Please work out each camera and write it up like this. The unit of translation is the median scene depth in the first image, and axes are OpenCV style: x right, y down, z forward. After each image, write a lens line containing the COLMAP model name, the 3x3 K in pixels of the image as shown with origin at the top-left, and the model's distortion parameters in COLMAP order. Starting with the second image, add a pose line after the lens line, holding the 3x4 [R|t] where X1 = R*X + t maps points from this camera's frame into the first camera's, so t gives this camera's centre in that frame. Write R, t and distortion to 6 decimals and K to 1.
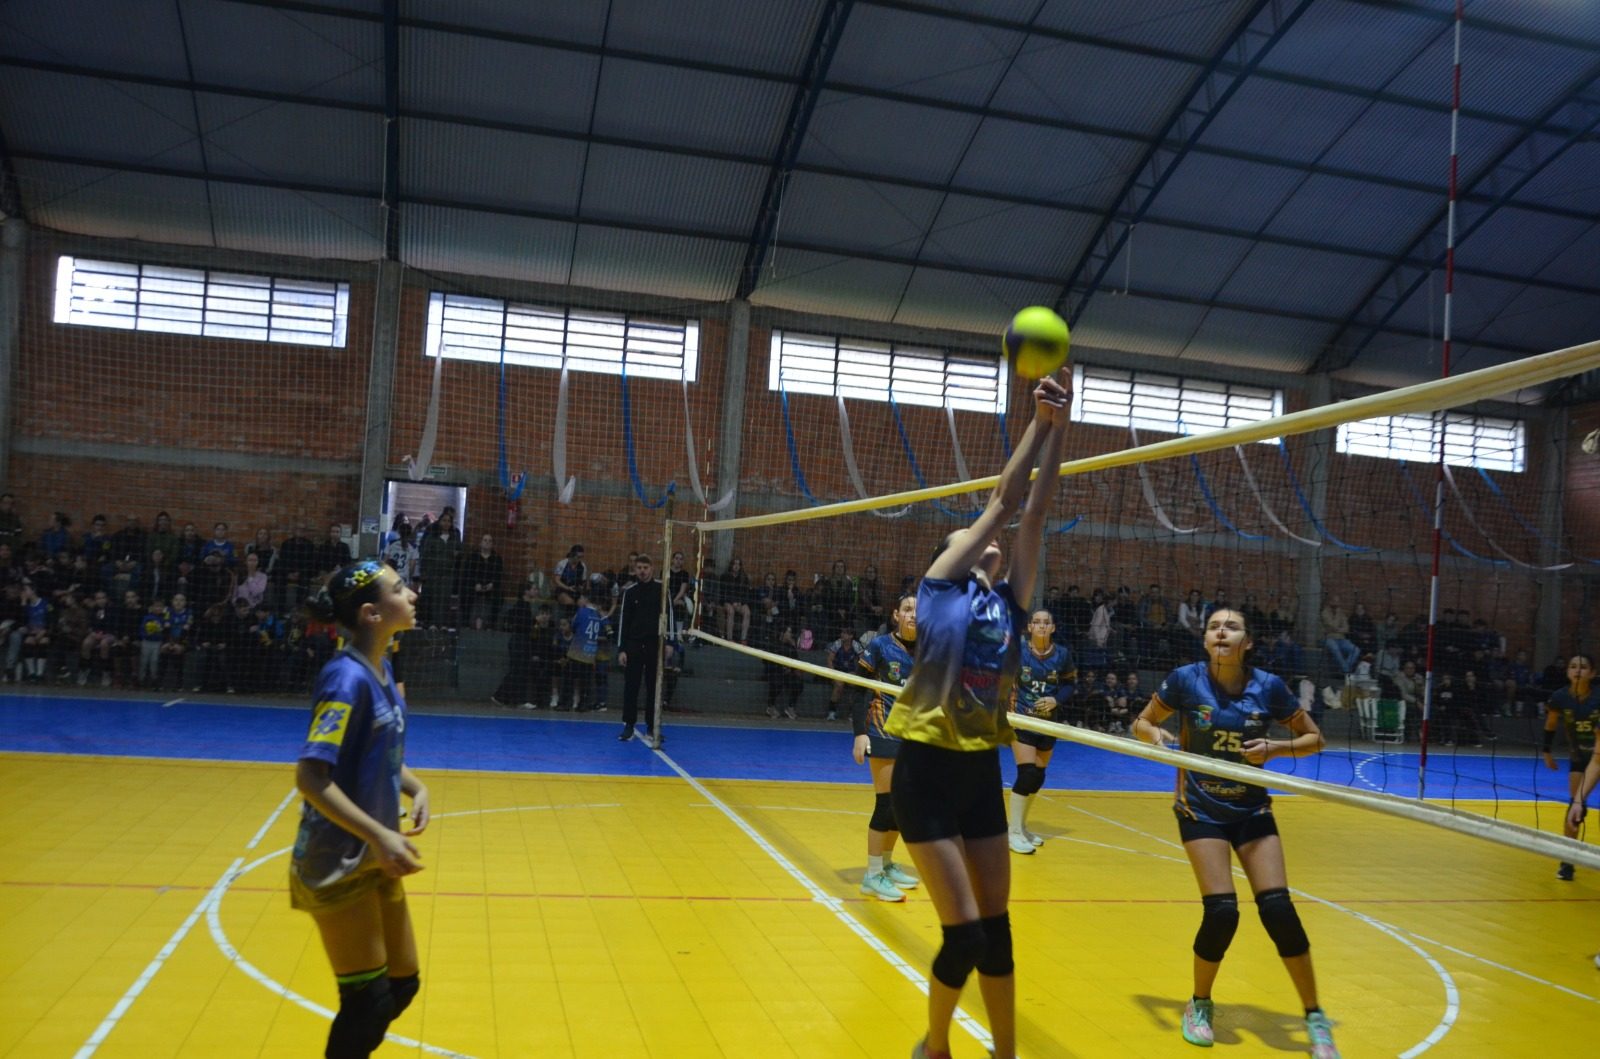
lens RADIAL K [[1273.3, 0, 808.8], [0, 1273.3, 557.9], [0, 0, 1]] dist [-0.088643, 0.016085]
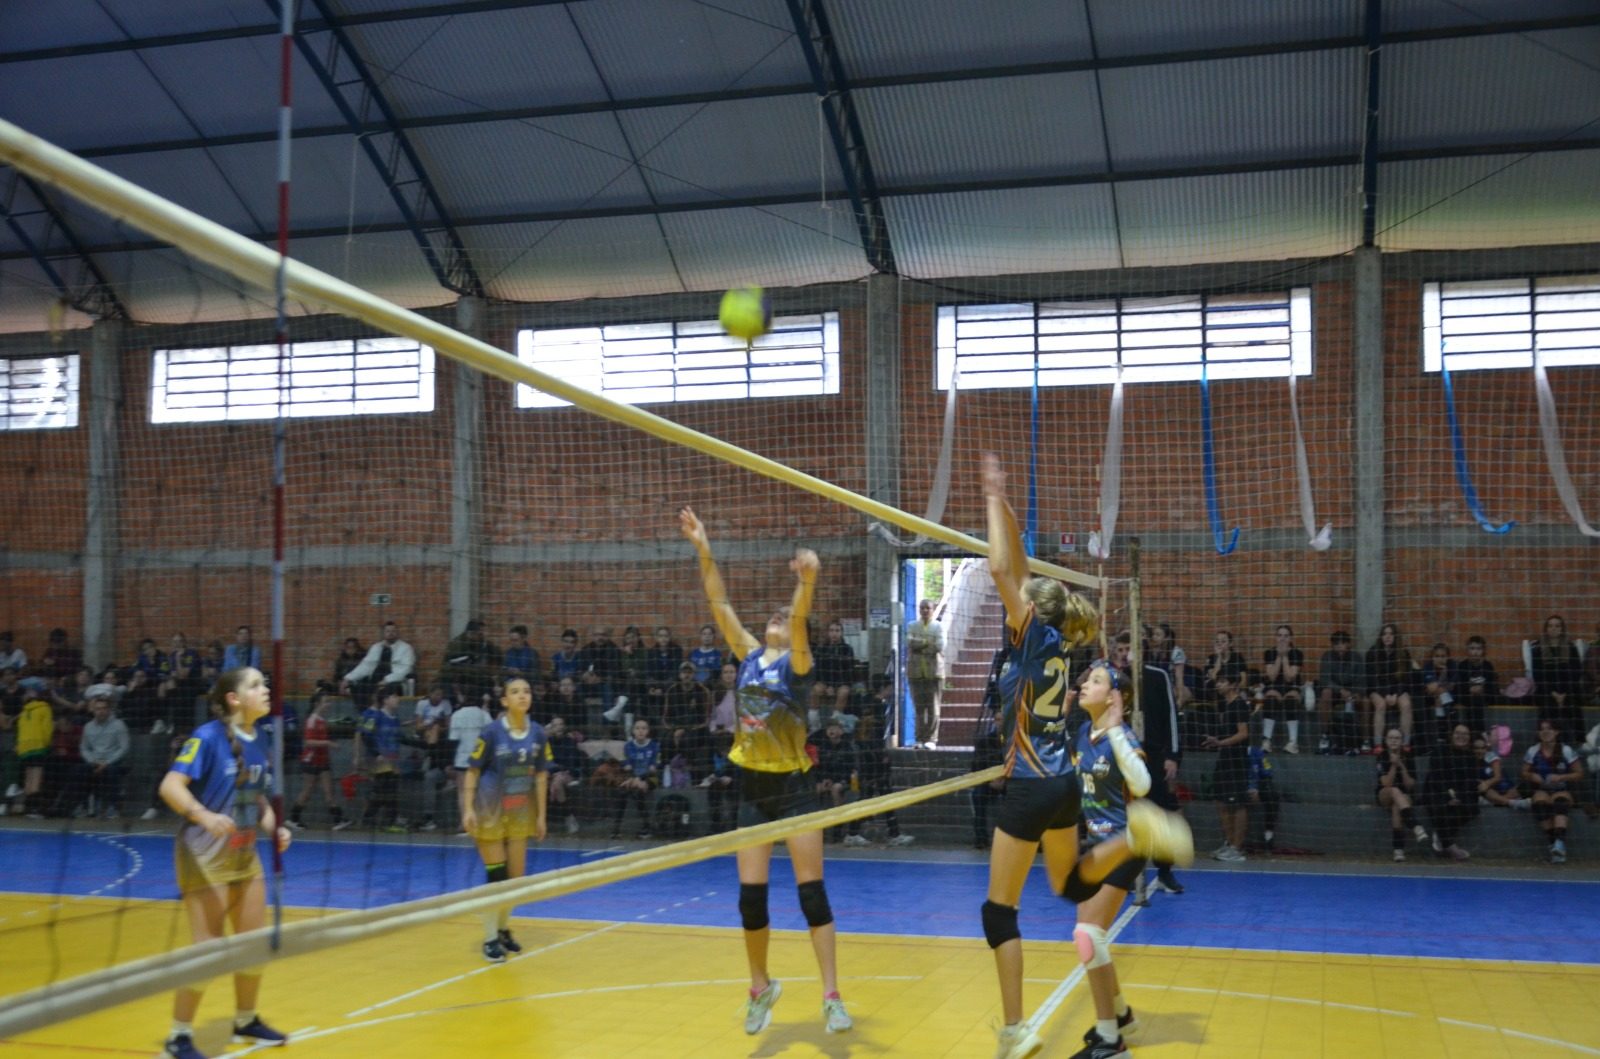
lens RADIAL K [[1760.8, 0, 803.7], [0, 1760.8, 574.5], [0, 0, 1]] dist [-0.027727, 0.025958]
pose [[0.867730, -0.086030, -0.489534, 0.134526], [0.064906, 0.996086, -0.060000, 0.009043], [0.492780, 0.020290, 0.869917, 0.035375]]
